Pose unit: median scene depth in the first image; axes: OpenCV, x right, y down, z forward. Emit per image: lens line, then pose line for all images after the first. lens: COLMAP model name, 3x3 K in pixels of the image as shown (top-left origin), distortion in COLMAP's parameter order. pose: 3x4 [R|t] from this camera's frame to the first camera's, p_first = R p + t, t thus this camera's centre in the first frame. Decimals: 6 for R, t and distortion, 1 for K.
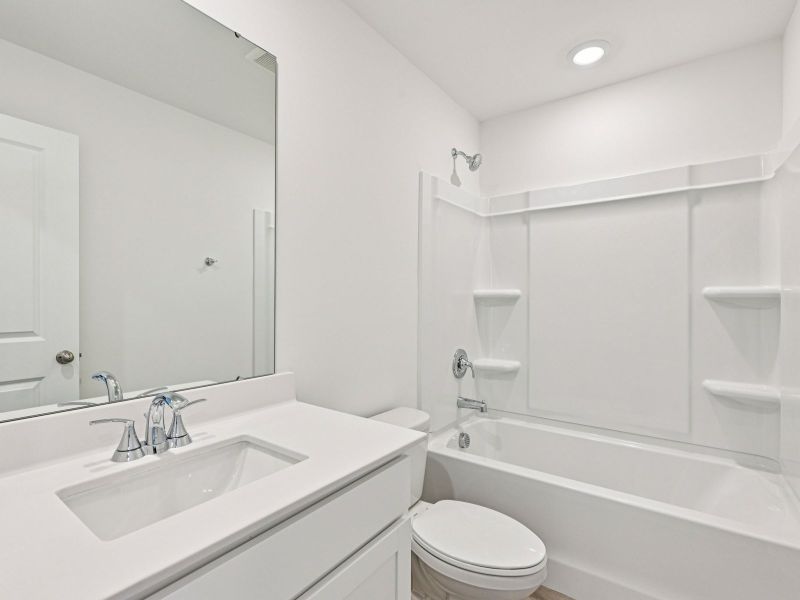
lens RADIAL K [[407.1, 0, 404.2], [0, 407.1, 297.6], [0, 0, 1]] dist [-0.003158, -0.000645]
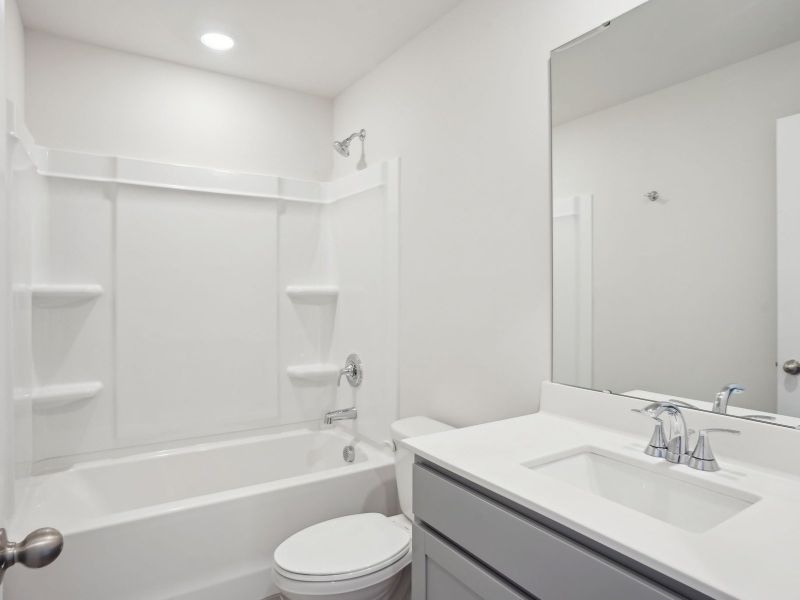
lens RADIAL K [[477.0, 0, 401.4], [0, 477.0, 287.9], [0, 0, 1]] dist [-0.053279, 0.032642]
pose [[0.360331, 0.003137, 0.932819, -0.365476], [-0.006819, 0.999976, -0.000729, -0.019836], [-0.932800, -0.006098, 0.360344, 0.198234]]
